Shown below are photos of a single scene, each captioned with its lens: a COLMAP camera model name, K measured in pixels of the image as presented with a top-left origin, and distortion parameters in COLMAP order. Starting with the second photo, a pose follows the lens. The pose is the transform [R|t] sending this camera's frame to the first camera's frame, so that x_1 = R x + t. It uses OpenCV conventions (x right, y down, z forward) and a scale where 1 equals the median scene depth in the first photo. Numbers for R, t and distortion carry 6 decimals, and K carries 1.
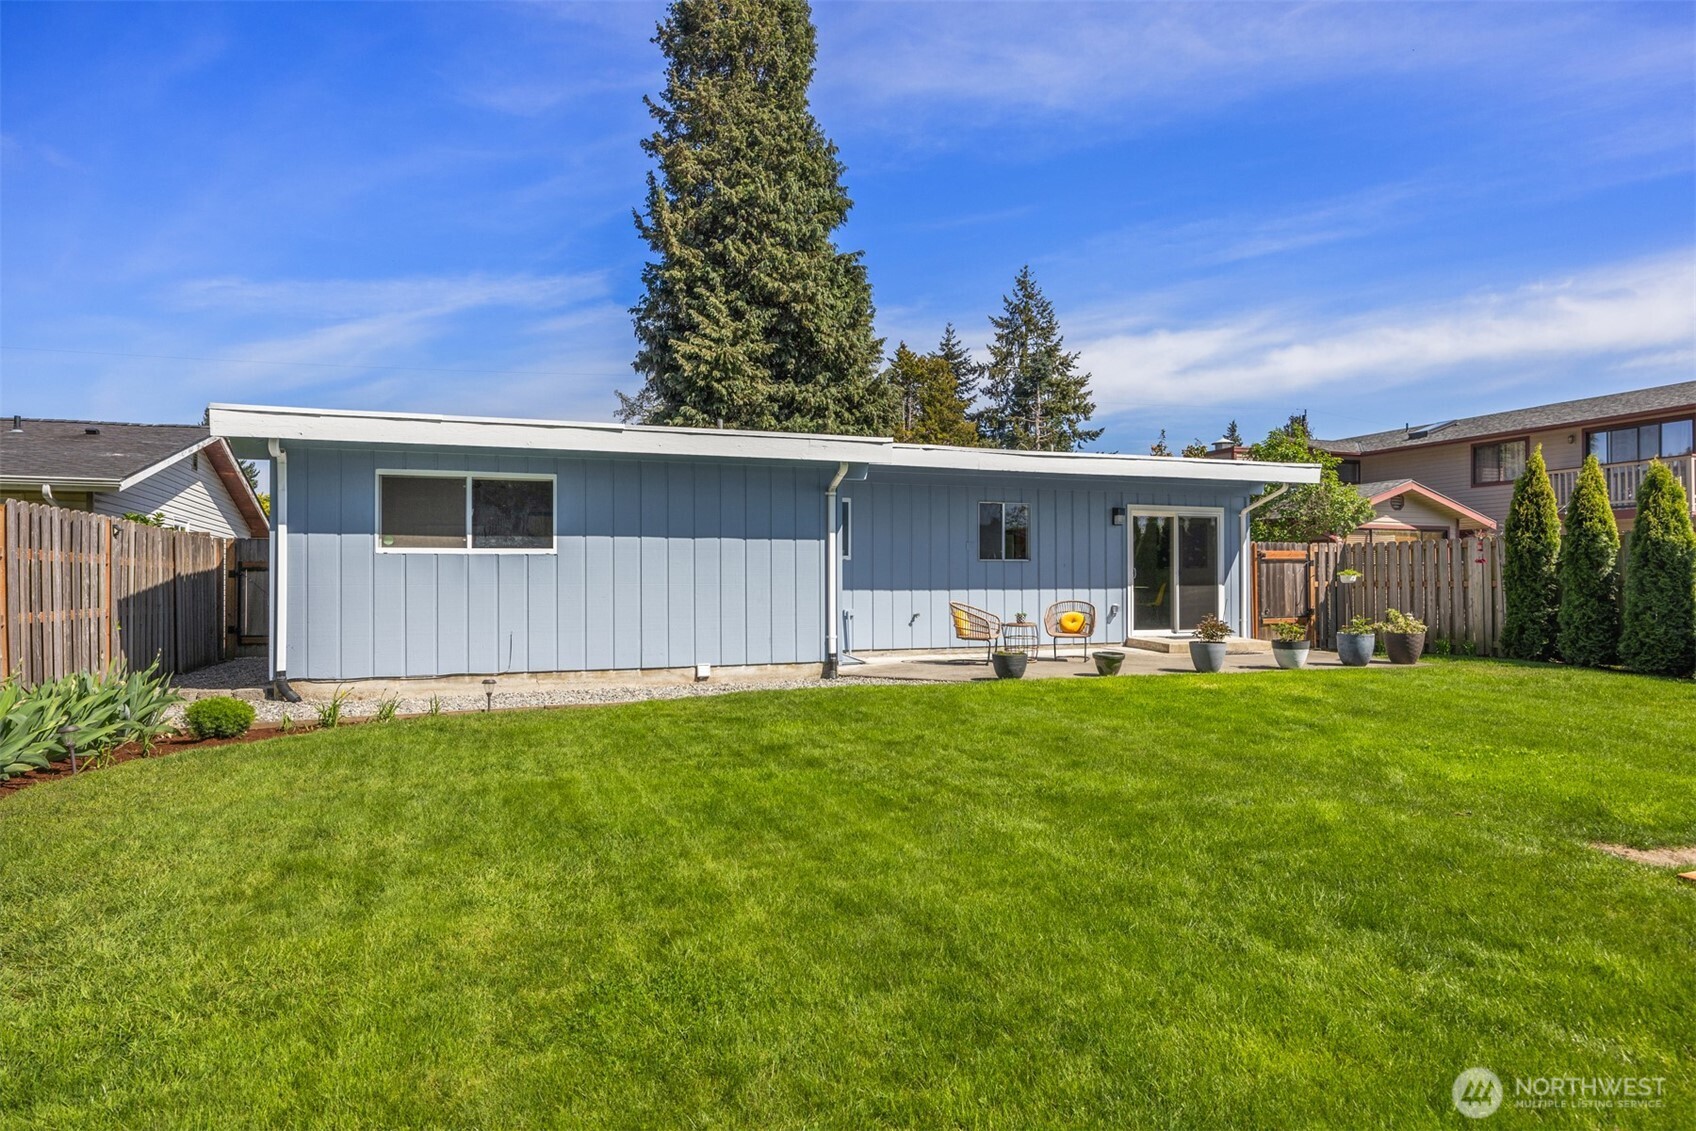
lens RADIAL K [[1023.2, 0, 857.1], [0, 1023.2, 574.0], [0, 0, 1]] dist [-0.001132, -0.003469]
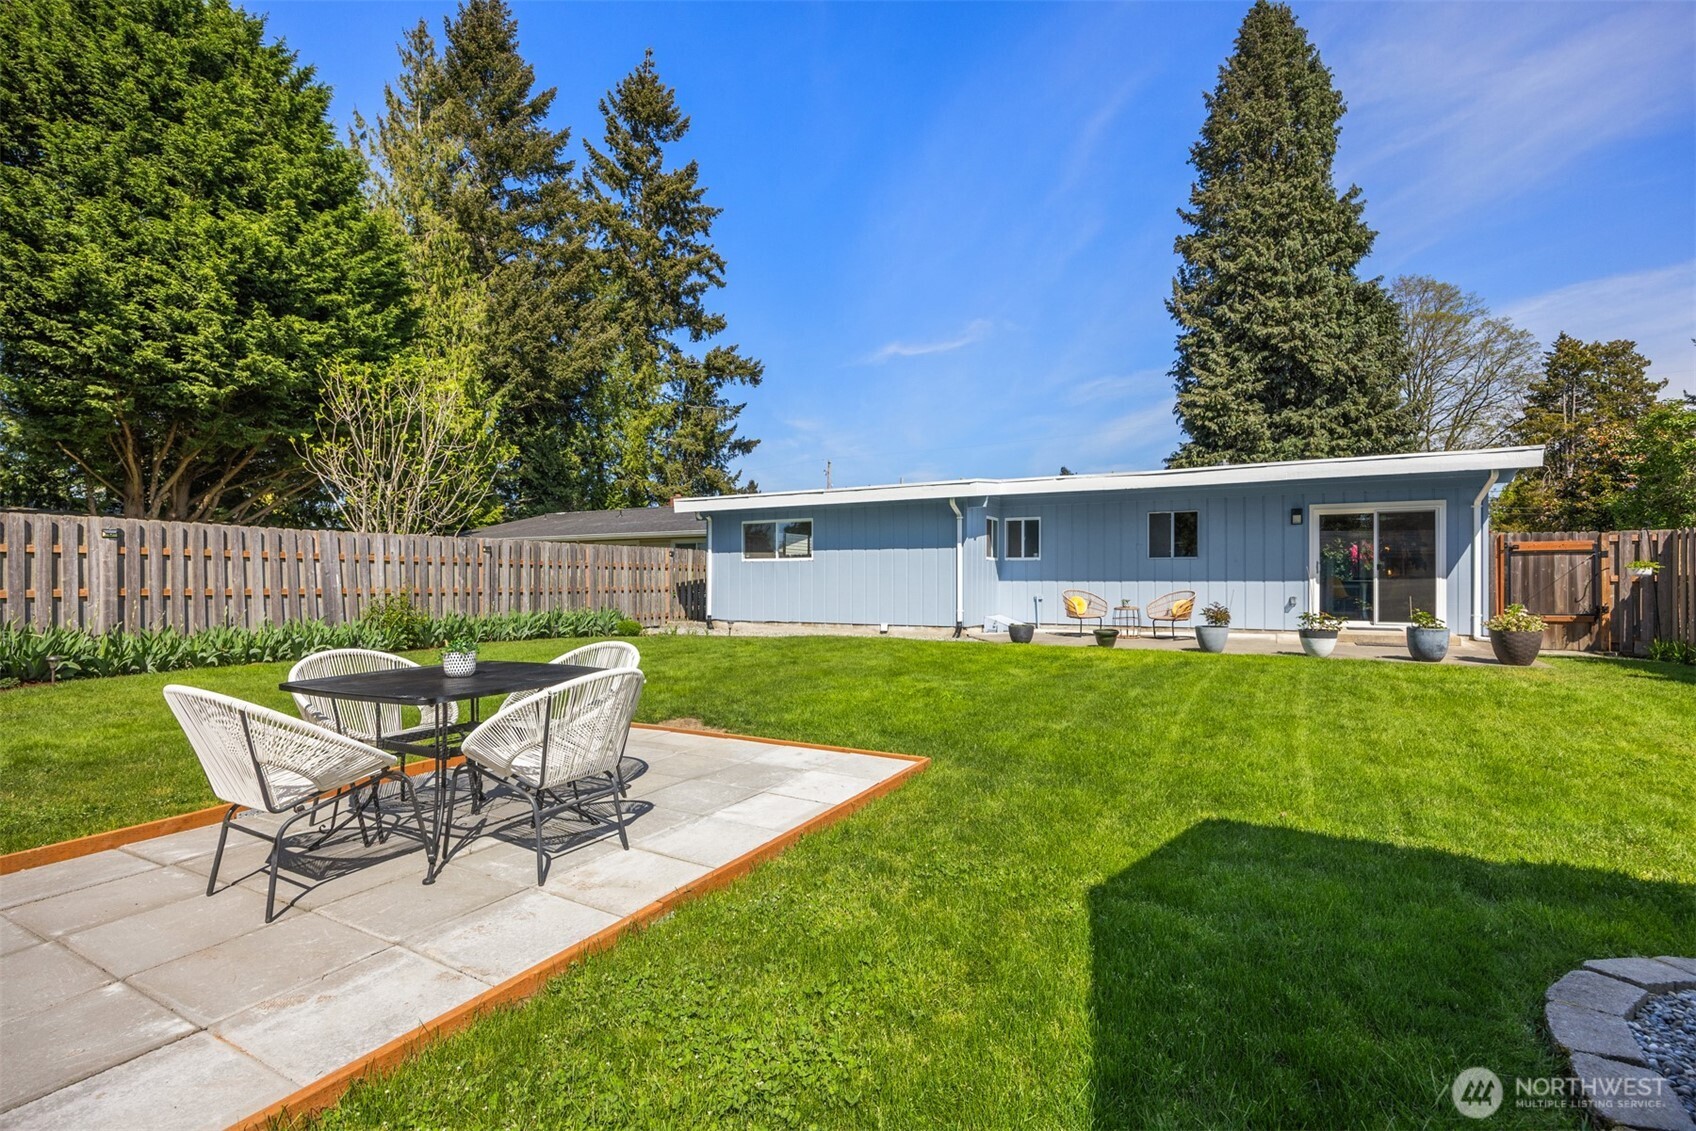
lens RADIAL K [[764.4, 0, 876.3], [0, 764.4, 584.0], [0, 0, 1]] dist [-0.010860, 0.001886]
pose [[0.654700, 0.006932, -0.755857, 0.658428], [0.004054, 0.999911, 0.012682, 0.005273], [0.755878, -0.011367, 0.654614, 0.131493]]
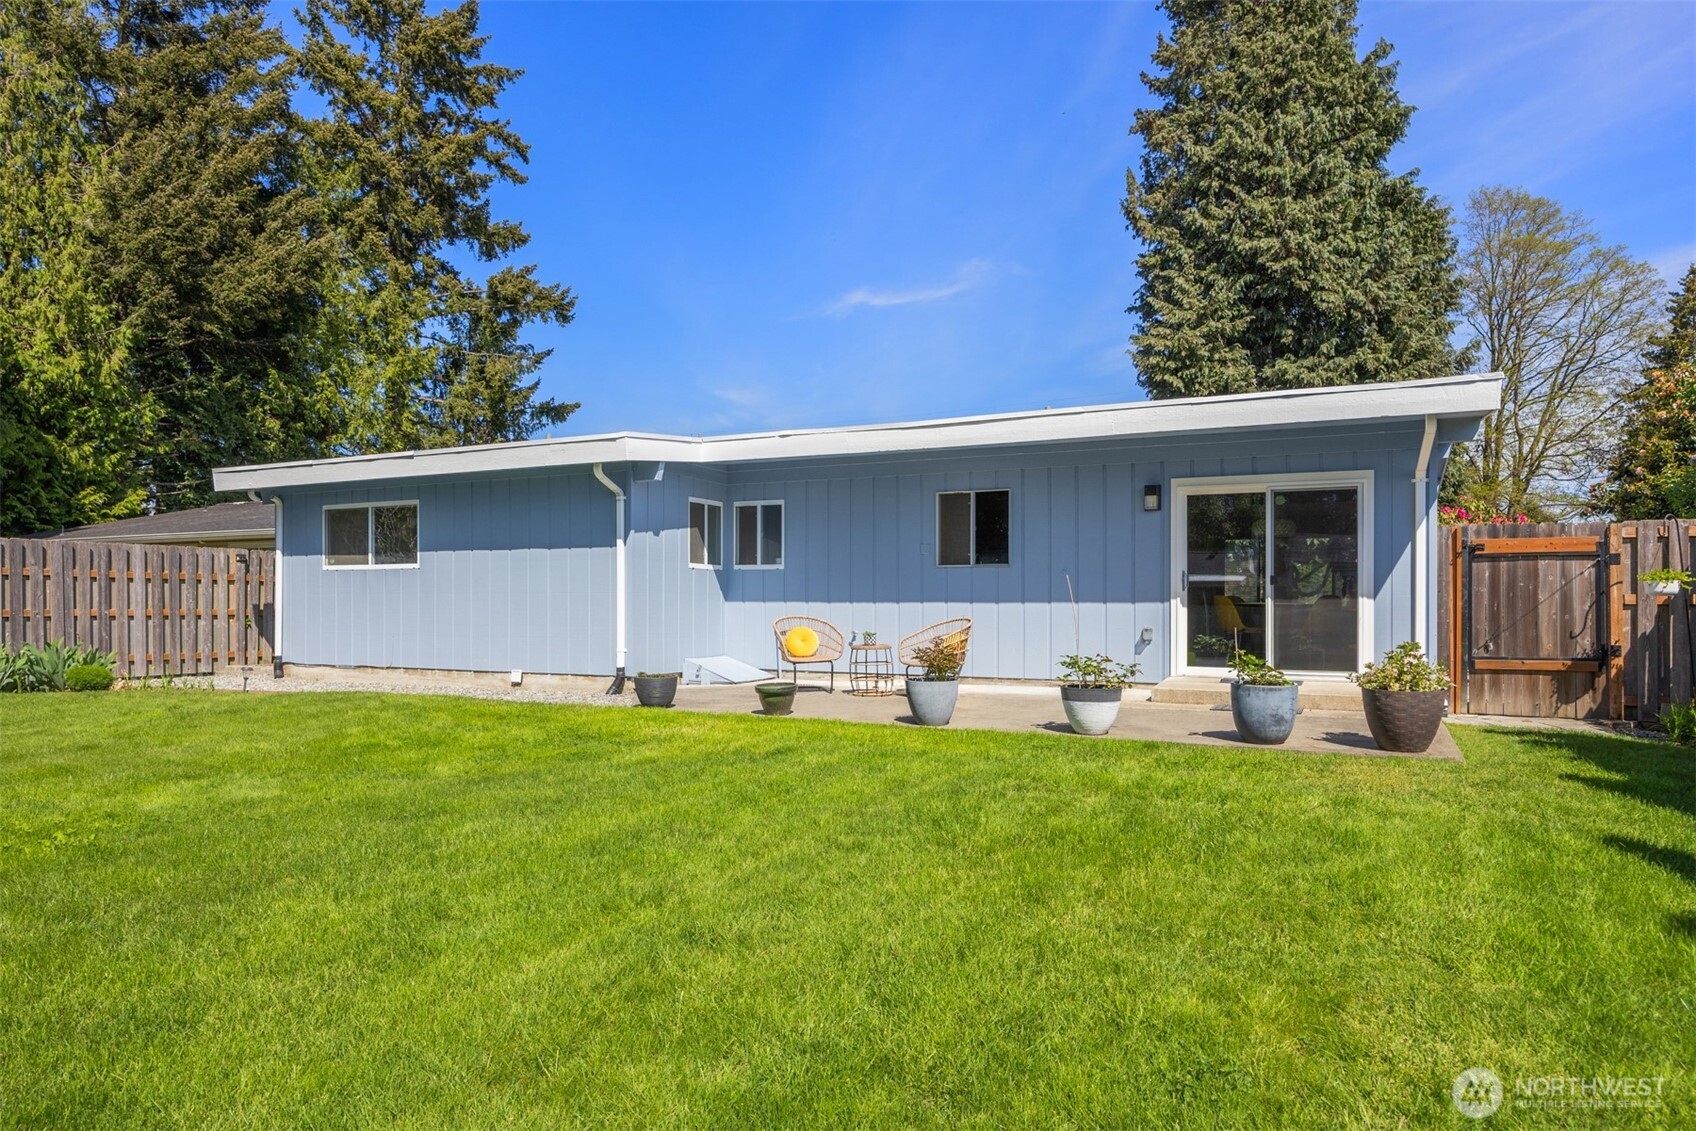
lens RADIAL K [[1023.2, 0, 883.4], [0, 1023.2, 606.8], [0, 0, 1]] dist [-0.001132, -0.003469]
pose [[0.683592, 0.005367, -0.729845, 0.713028], [-0.000087, 0.999974, 0.007272, 0.012839], [0.729864, -0.004907, 0.683574, 0.460661]]
